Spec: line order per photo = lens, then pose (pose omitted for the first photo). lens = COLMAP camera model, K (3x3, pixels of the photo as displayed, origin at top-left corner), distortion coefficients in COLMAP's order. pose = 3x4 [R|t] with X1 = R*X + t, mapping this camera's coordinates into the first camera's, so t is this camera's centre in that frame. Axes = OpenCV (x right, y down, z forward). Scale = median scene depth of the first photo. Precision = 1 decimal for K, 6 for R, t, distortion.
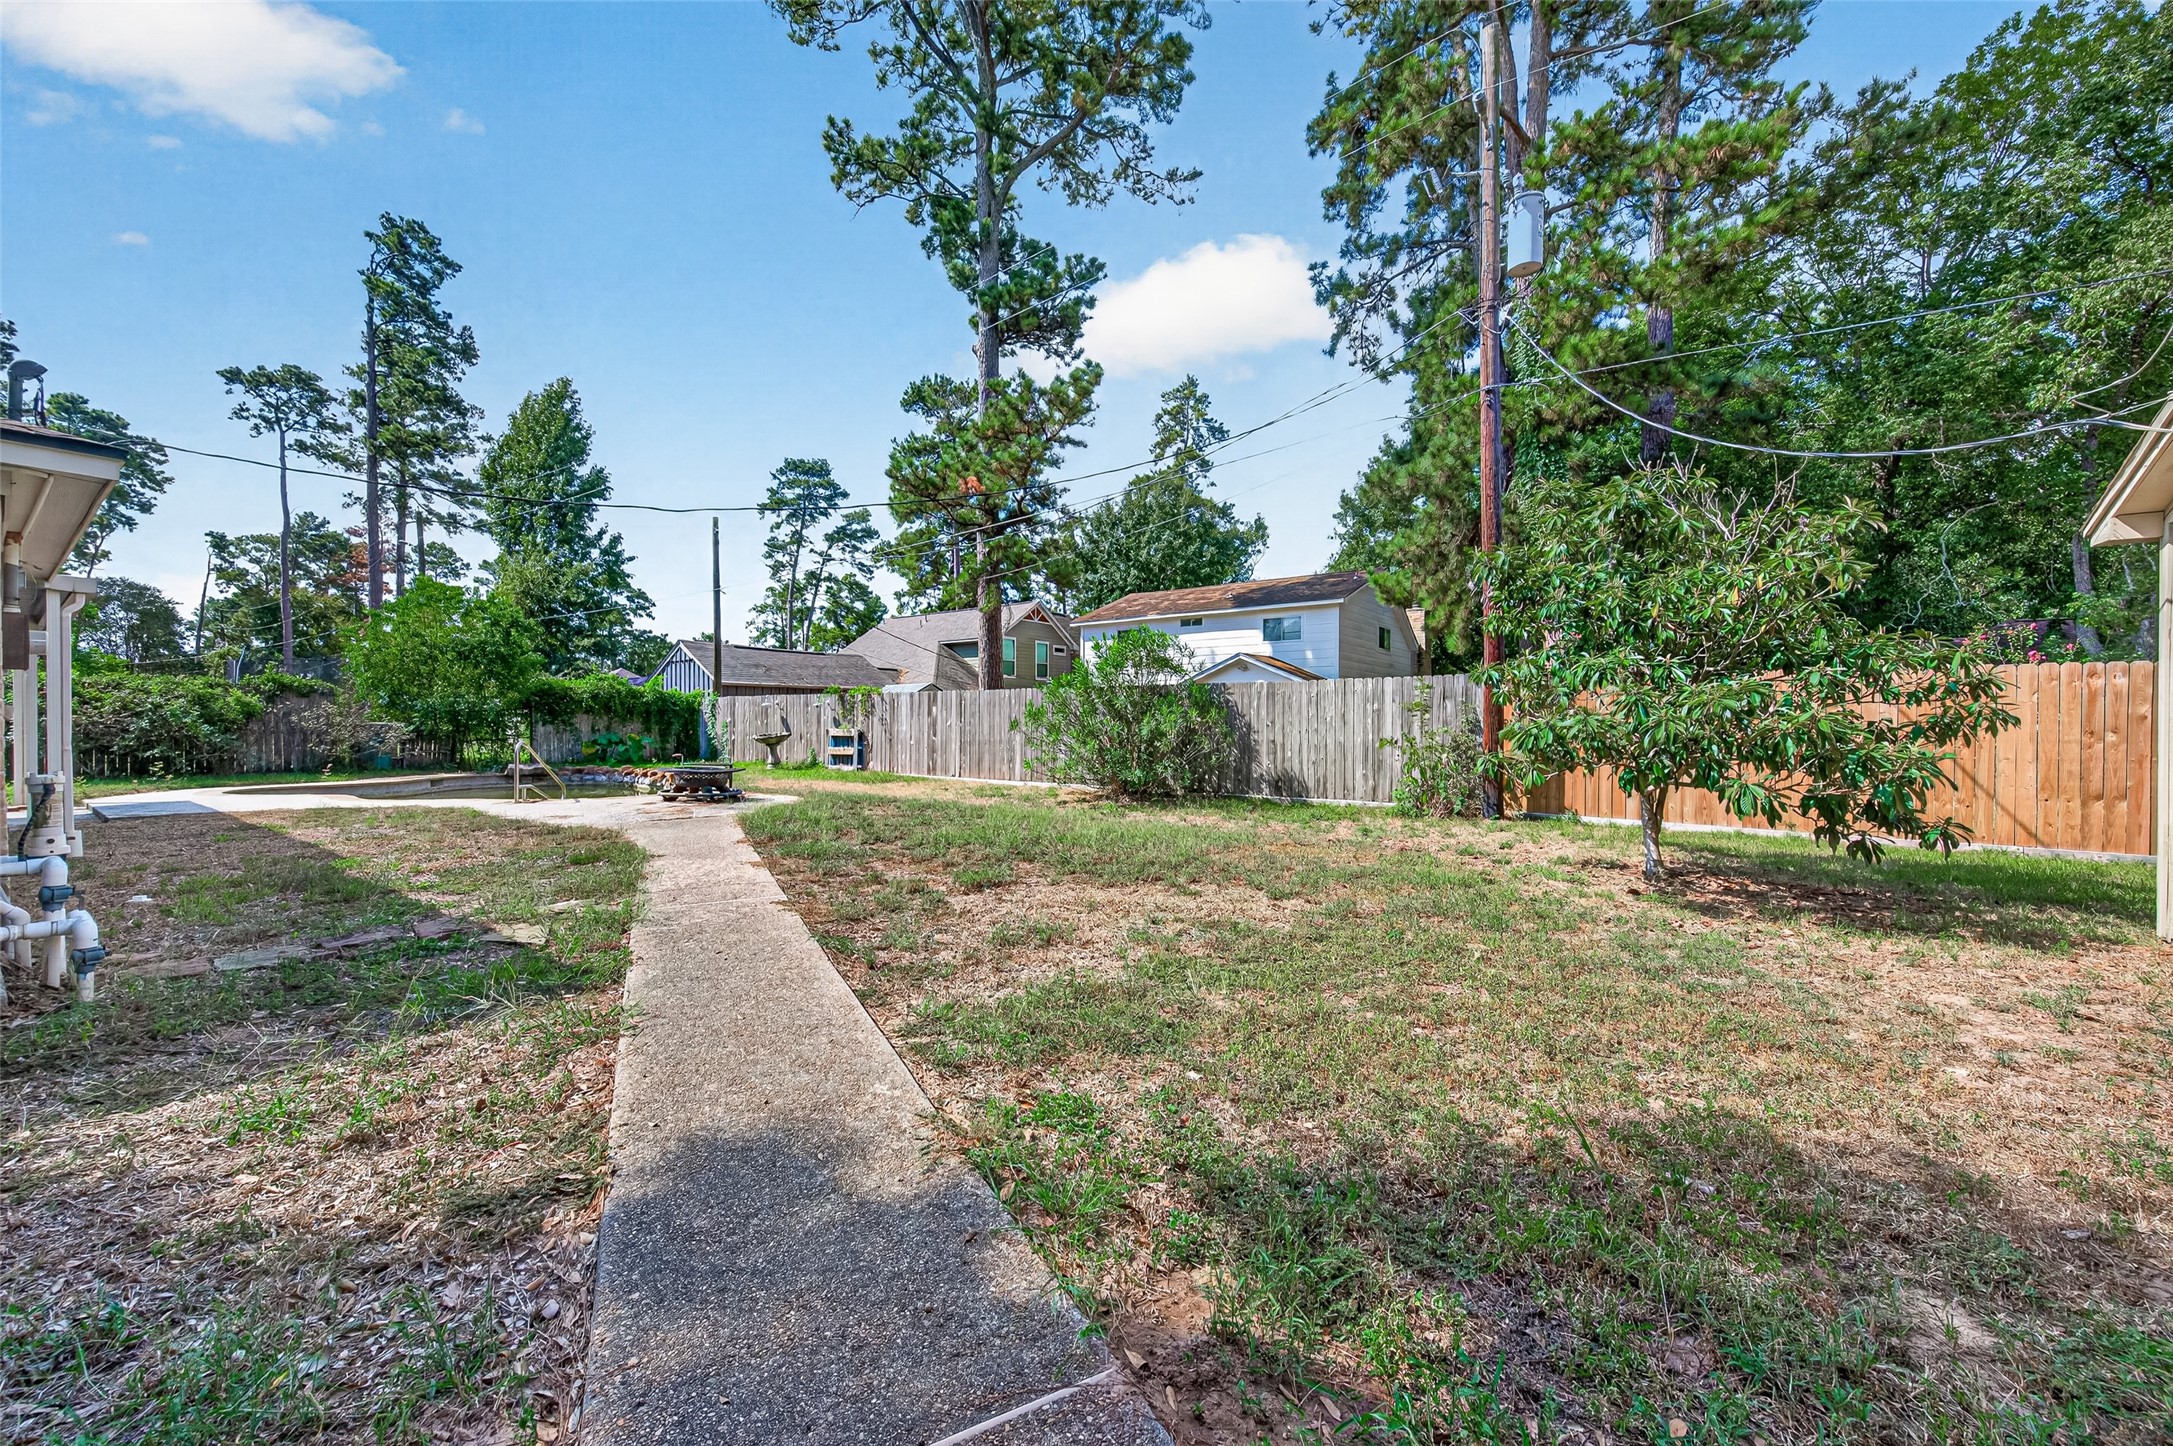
lens RADIAL K [[853.0, 0, 1089.3], [0, 853.0, 721.7], [0, 0, 1]] dist [0.009078, -0.002858]
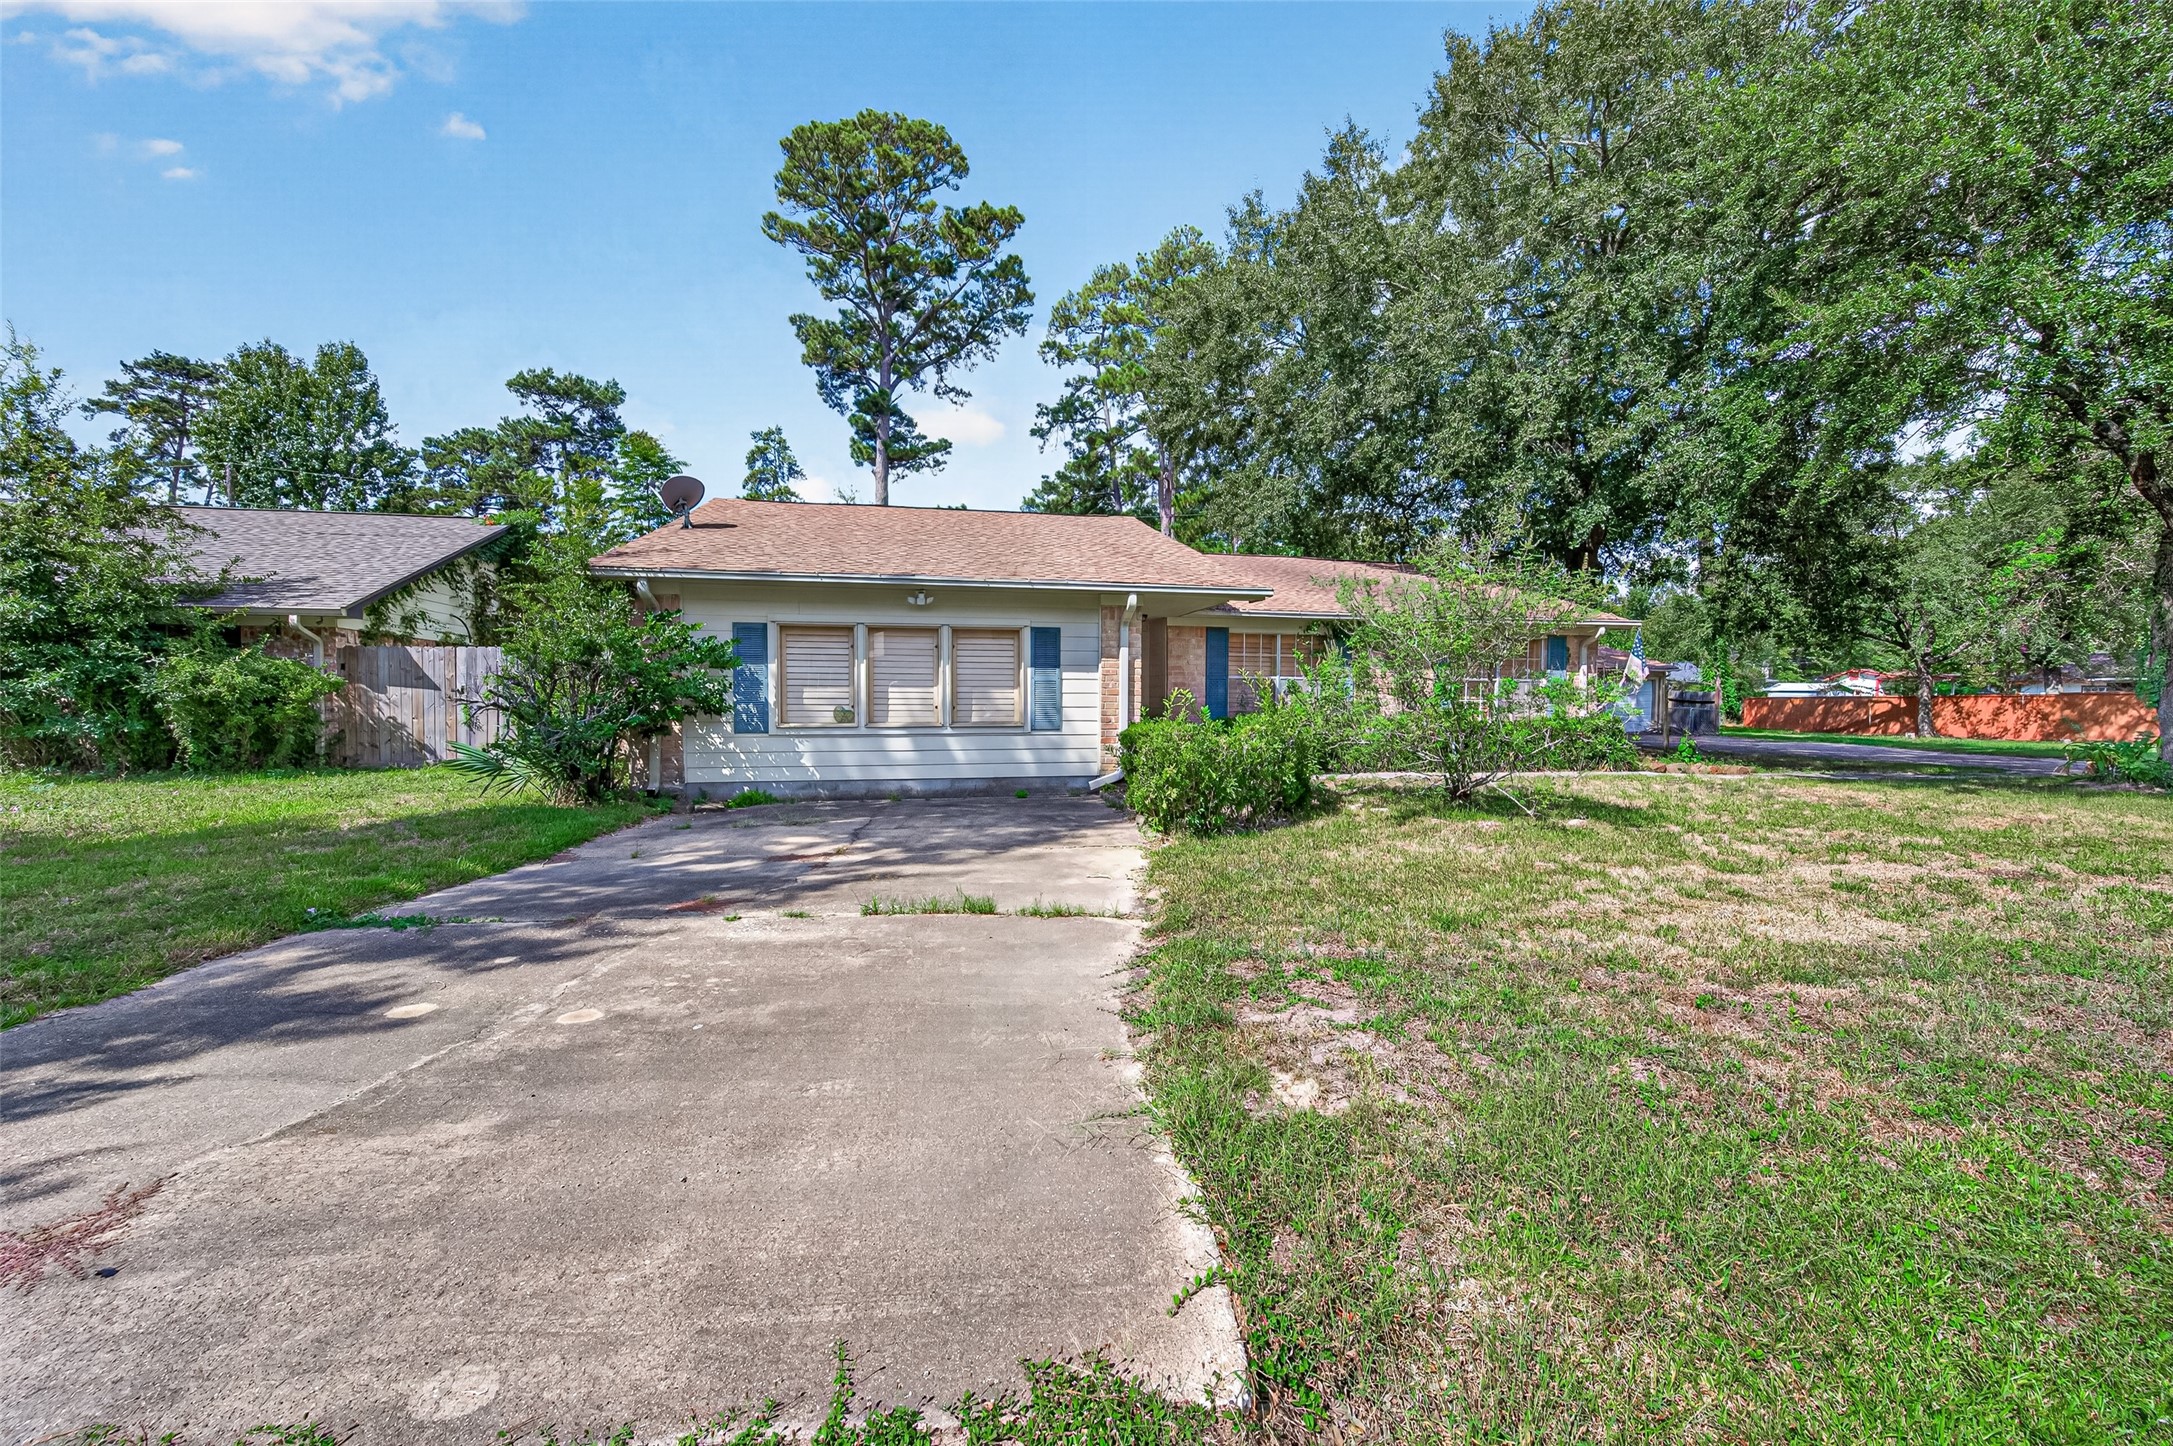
lens RADIAL K [[853.0, 0, 1081.4], [0, 853.0, 715.5], [0, 0, 1]] dist [0.009078, -0.002858]
pose [[0.668480, -0.010721, 0.743653, -0.445733], [-0.006632, 0.999770, 0.020376, -0.003667], [-0.743701, -0.018553, 0.668255, -0.159954]]
